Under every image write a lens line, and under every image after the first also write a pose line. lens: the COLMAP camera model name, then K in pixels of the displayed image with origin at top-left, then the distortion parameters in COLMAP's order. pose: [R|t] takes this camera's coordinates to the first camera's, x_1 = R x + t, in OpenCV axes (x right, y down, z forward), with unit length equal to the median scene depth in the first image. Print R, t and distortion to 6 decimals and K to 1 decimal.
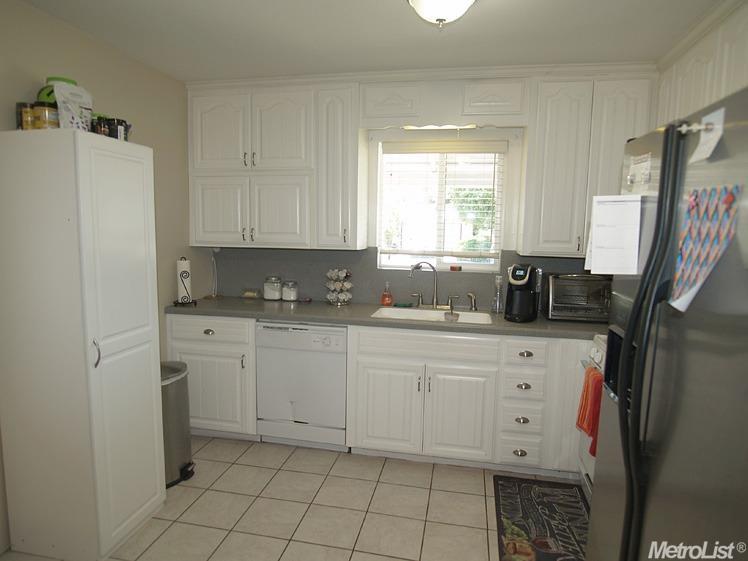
lens RADIAL K [[476.9, 0, 370.8], [0, 476.9, 282.3], [0, 0, 1]] dist [-0.019220, -0.000599]
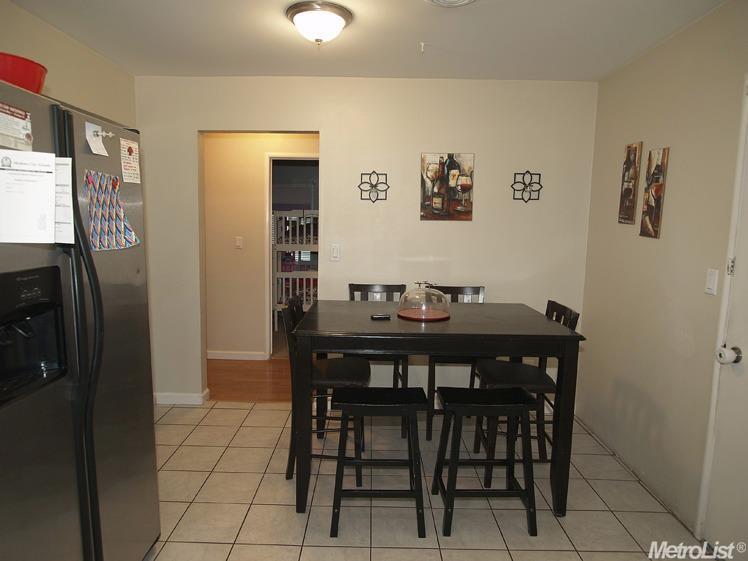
lens RADIAL K [[476.9, 0, 374.3], [0, 476.9, 282.8], [0, 0, 1]] dist [-0.019220, -0.000599]
pose [[-0.979307, -0.016974, -0.201669, 0.037653], [-0.065723, 0.969141, 0.237582, -0.093469], [0.191413, 0.245920, -0.950202, 0.936011]]
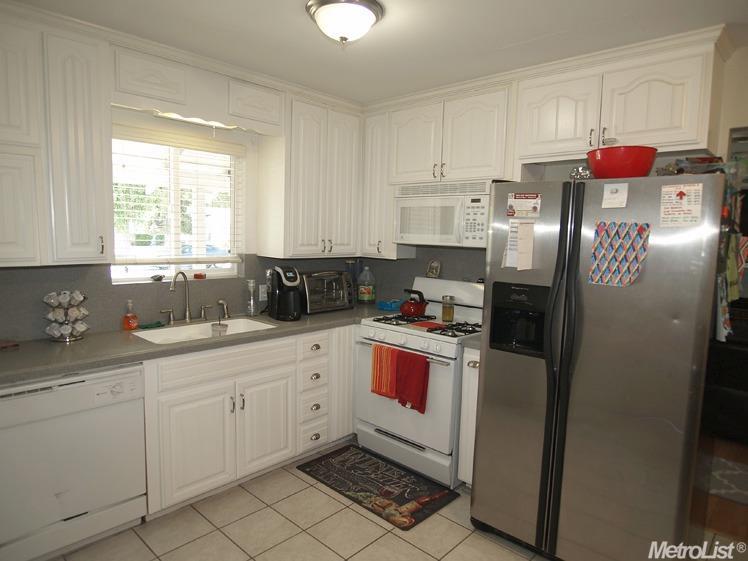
lens RADIAL K [[476.9, 0, 370.4], [0, 476.9, 282.0], [0, 0, 1]] dist [-0.019220, -0.000599]
pose [[0.525626, -0.095475, 0.845341, -0.501765], [0.085496, 0.994580, 0.059170, -0.051976], [-0.846409, 0.041172, 0.530940, 0.277243]]
